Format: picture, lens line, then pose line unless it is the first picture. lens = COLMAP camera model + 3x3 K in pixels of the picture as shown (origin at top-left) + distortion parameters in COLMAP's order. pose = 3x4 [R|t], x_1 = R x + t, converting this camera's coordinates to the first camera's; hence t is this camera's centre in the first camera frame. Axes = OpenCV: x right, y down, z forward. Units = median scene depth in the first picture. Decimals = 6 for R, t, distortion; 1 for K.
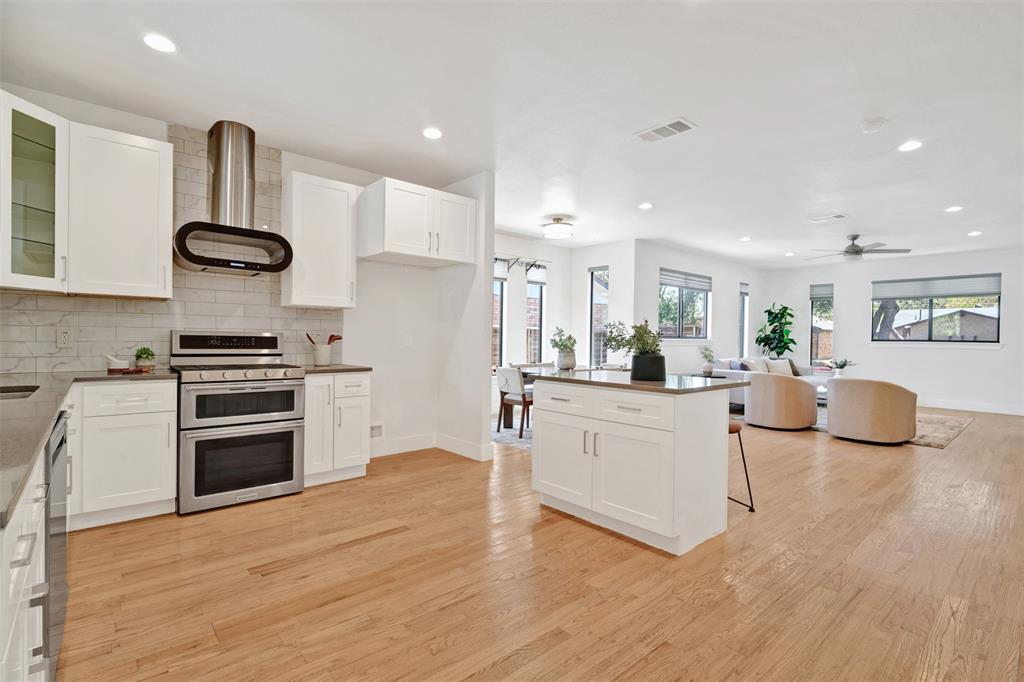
lens RADIAL K [[473.0, 0, 515.3], [0, 473.0, 347.7], [0, 0, 1]] dist [0.006884, -0.007362]
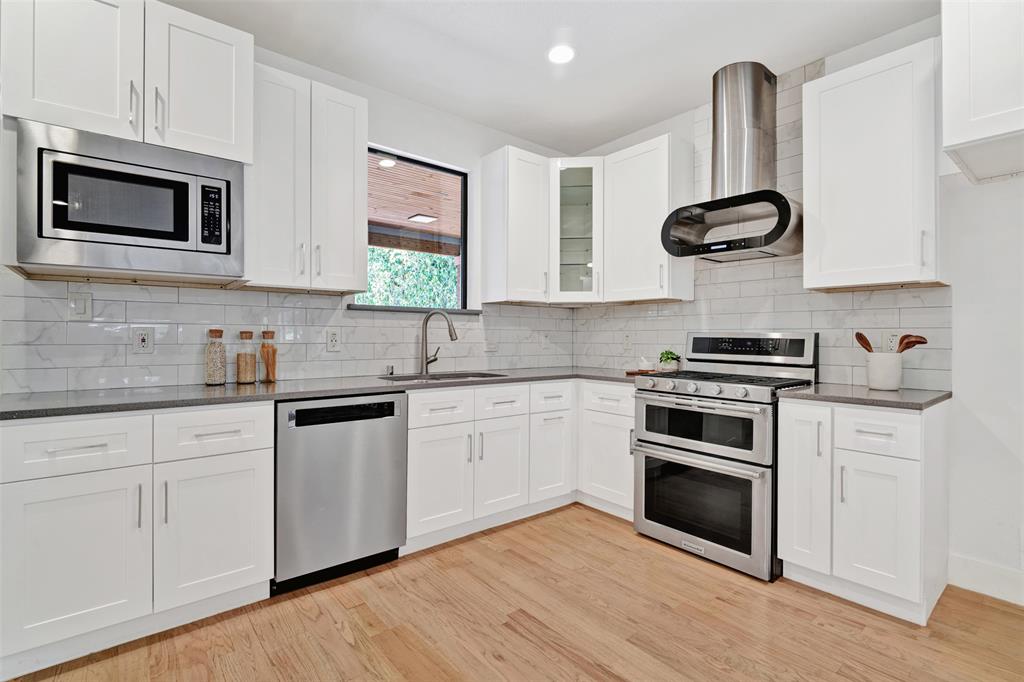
lens RADIAL K [[480.3, 0, 515.7], [0, 480.3, 337.2], [0, 0, 1]] dist [0.003321, -0.006991]
pose [[-0.023033, -0.009945, -0.999685, 0.260644], [-0.022433, 0.999704, -0.009428, -0.013833], [0.999483, 0.022208, -0.023249, 0.839097]]
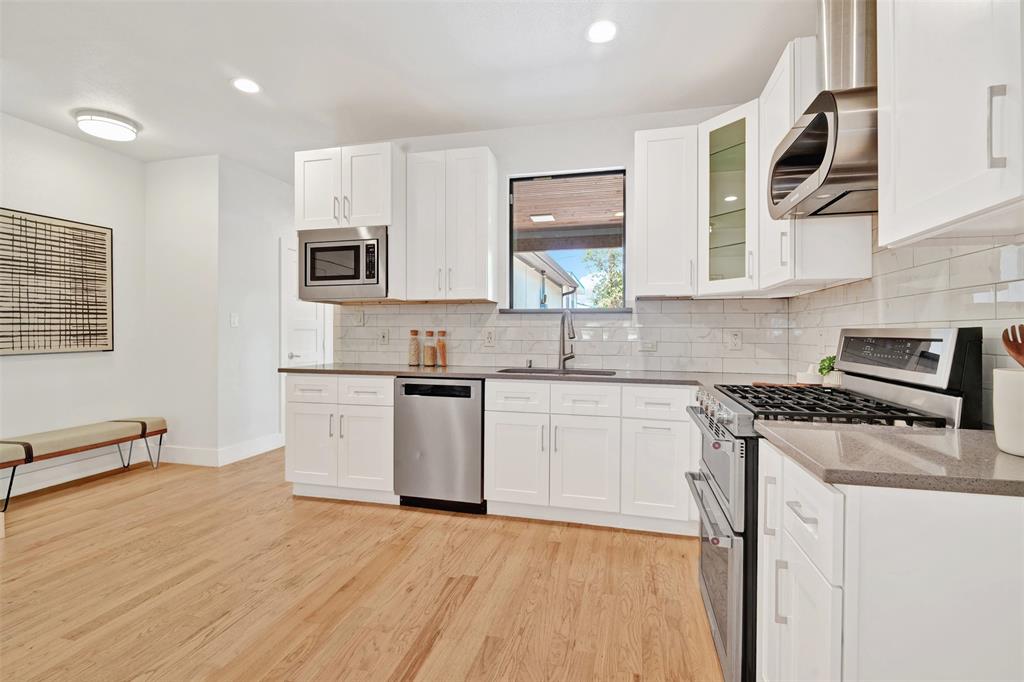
lens RADIAL K [[480.3, 0, 515.7], [0, 480.3, 337.2], [0, 0, 1]] dist [0.003321, -0.006991]
pose [[-0.823711, -0.012461, -0.566873, -0.057808], [-0.024850, 0.999591, 0.014135, -0.029772], [0.566466, 0.025730, -0.823684, 1.540140]]
